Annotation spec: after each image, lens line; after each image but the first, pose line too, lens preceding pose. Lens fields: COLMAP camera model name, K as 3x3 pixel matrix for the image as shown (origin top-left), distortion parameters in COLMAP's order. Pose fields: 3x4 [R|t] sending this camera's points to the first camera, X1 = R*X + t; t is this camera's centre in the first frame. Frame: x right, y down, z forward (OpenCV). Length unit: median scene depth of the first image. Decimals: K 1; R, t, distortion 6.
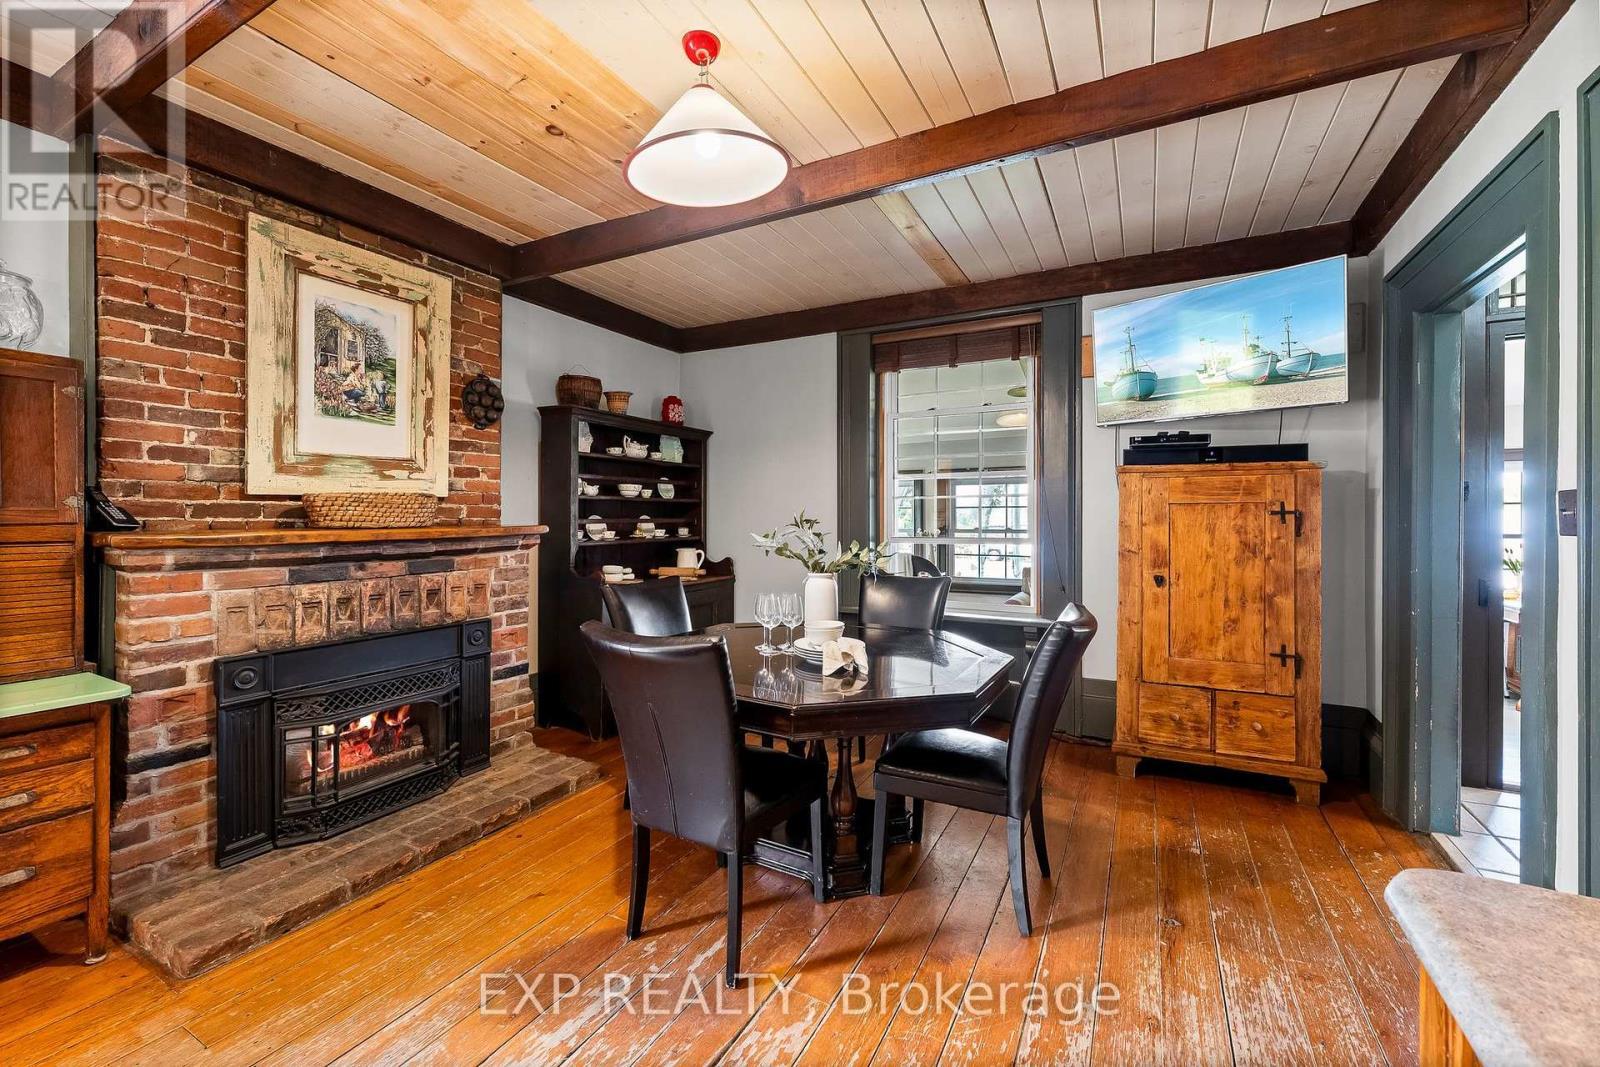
lens RADIAL K [[660.4, 0, 793.7], [0, 660.4, 520.9], [0, 0, 1]] dist [0.002331, 0.000297]
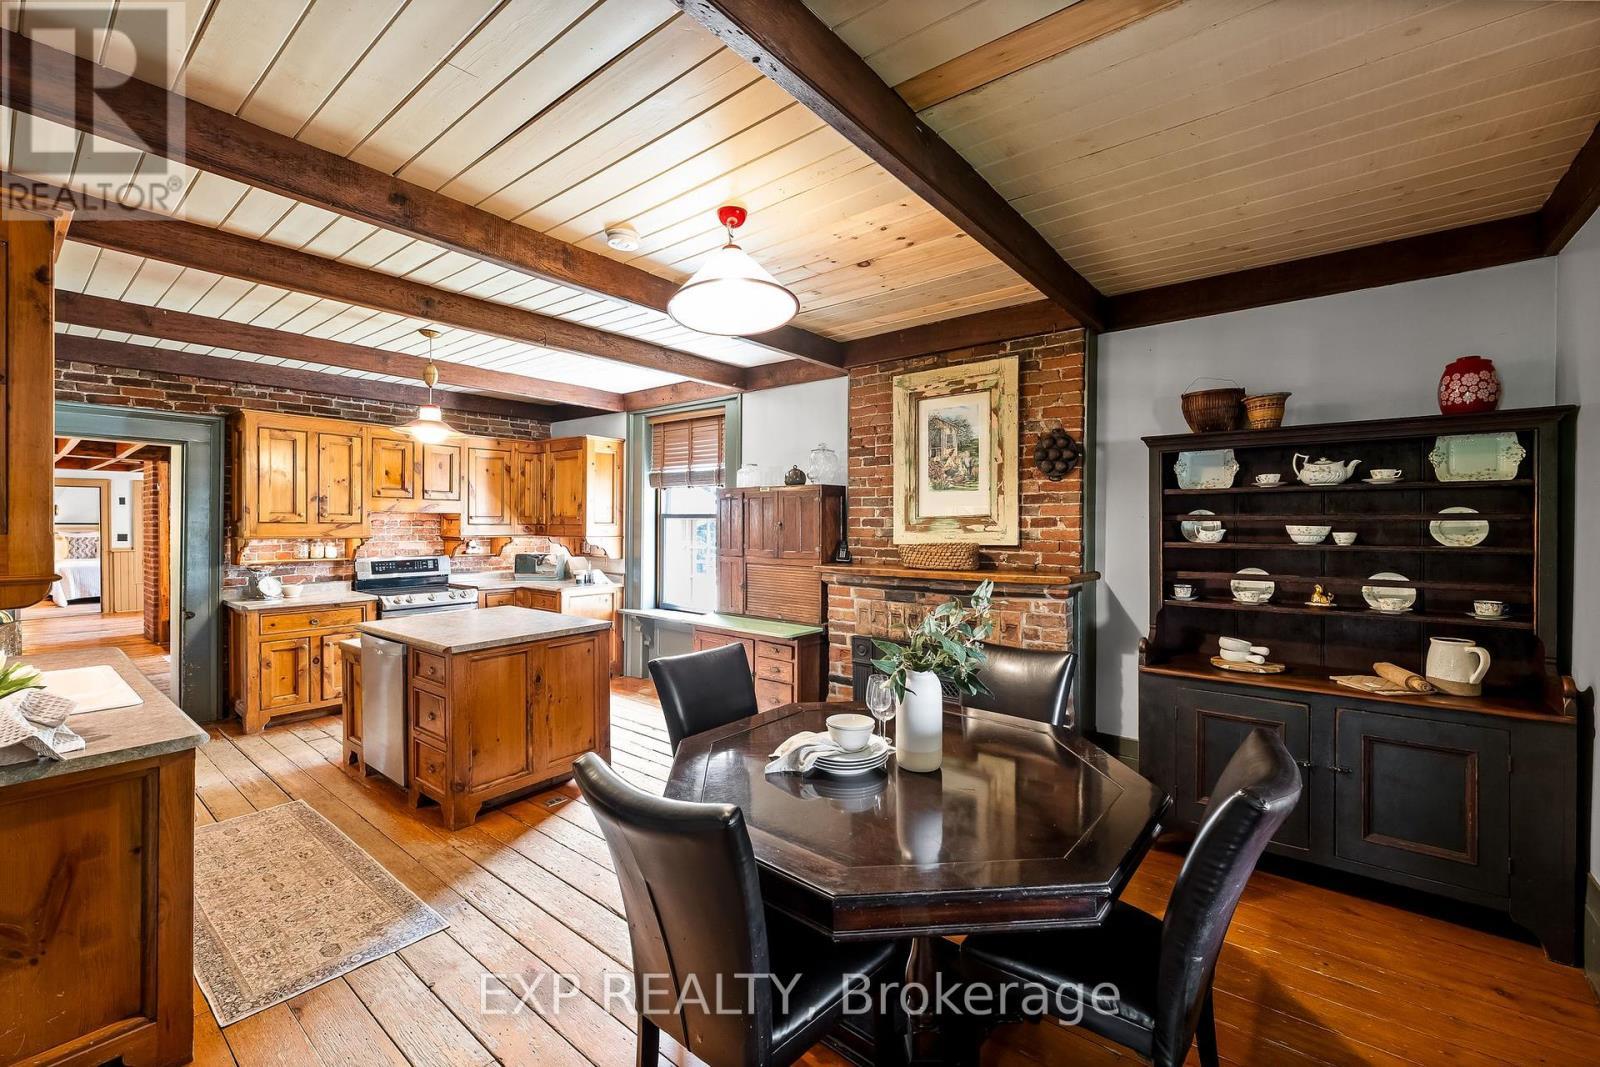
lens RADIAL K [[660.4, 0, 795.5], [0, 660.4, 530.3], [0, 0, 1]] dist [0.002331, 0.000297]
pose [[-0.186311, 0.005757, -0.982474, 0.744531], [-0.011499, 0.999902, 0.008040, -0.073820], [0.982423, 0.012795, -0.186227, 0.912314]]
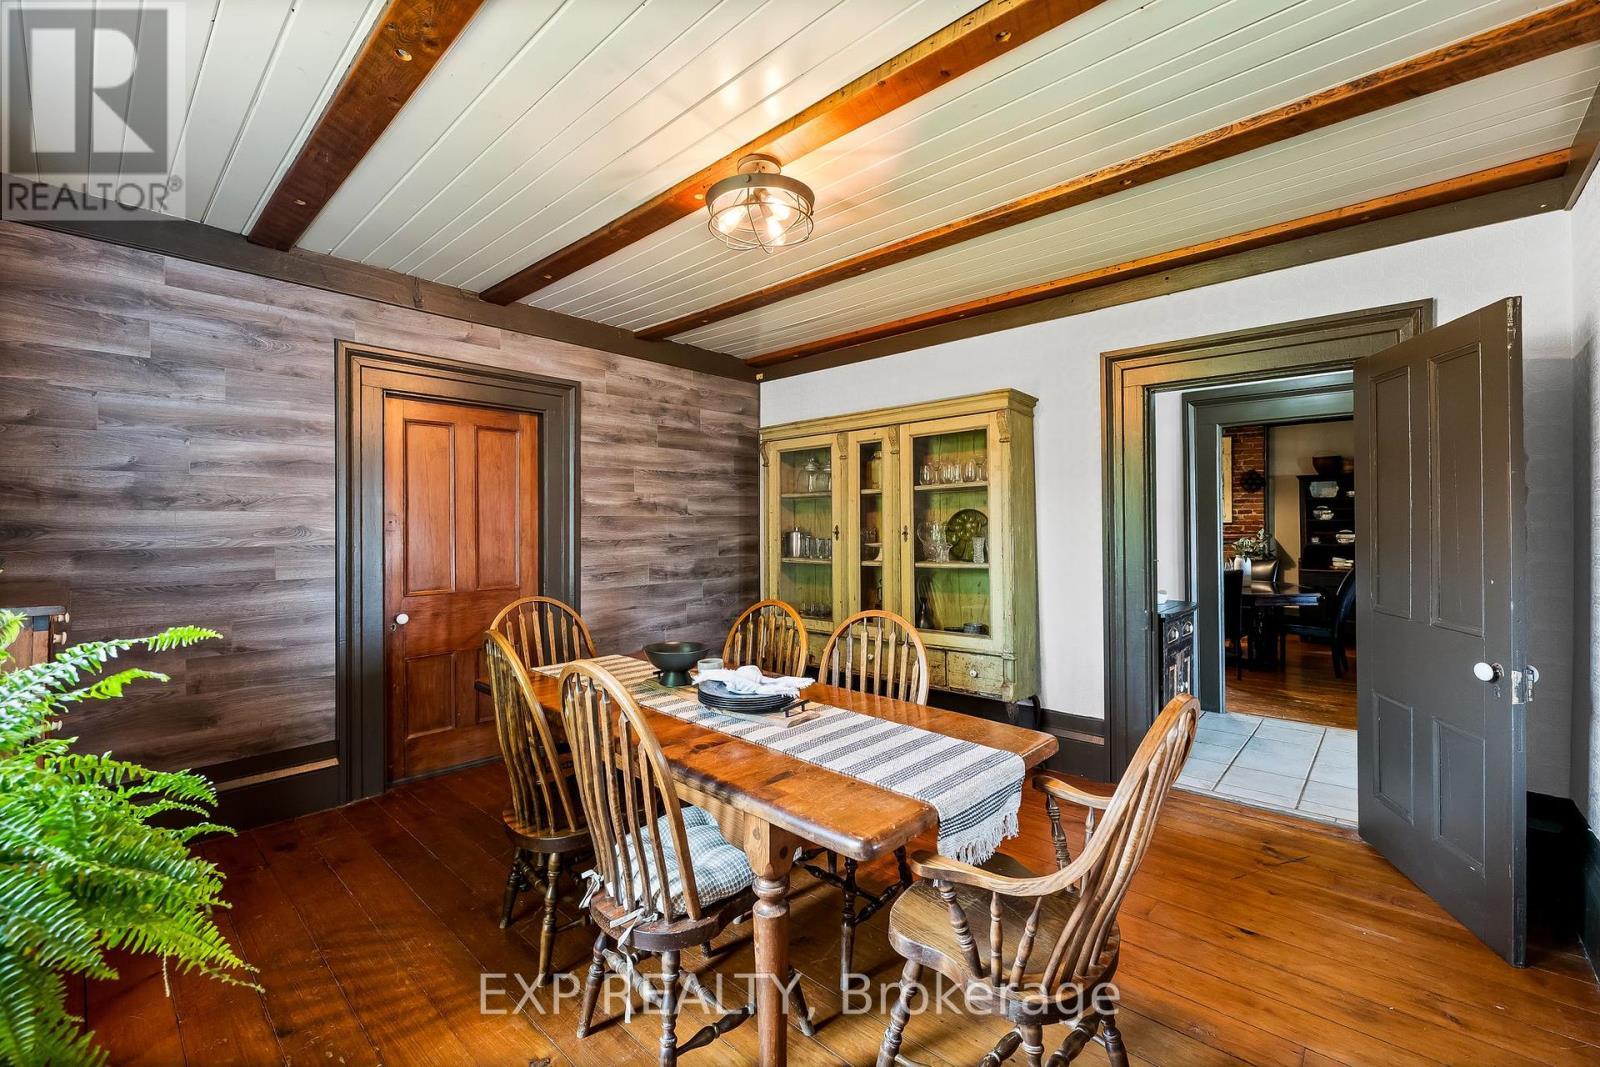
lens RADIAL K [[660.4, 0, 800.5], [0, 660.4, 519.4], [0, 0, 1]] dist [0.002331, 0.000297]
pose [[-0.240235, -0.003142, -0.970710, 2.580567], [-0.004947, 0.999986, -0.002012, -0.037326], [0.970702, 0.004319, -0.240247, -0.006167]]
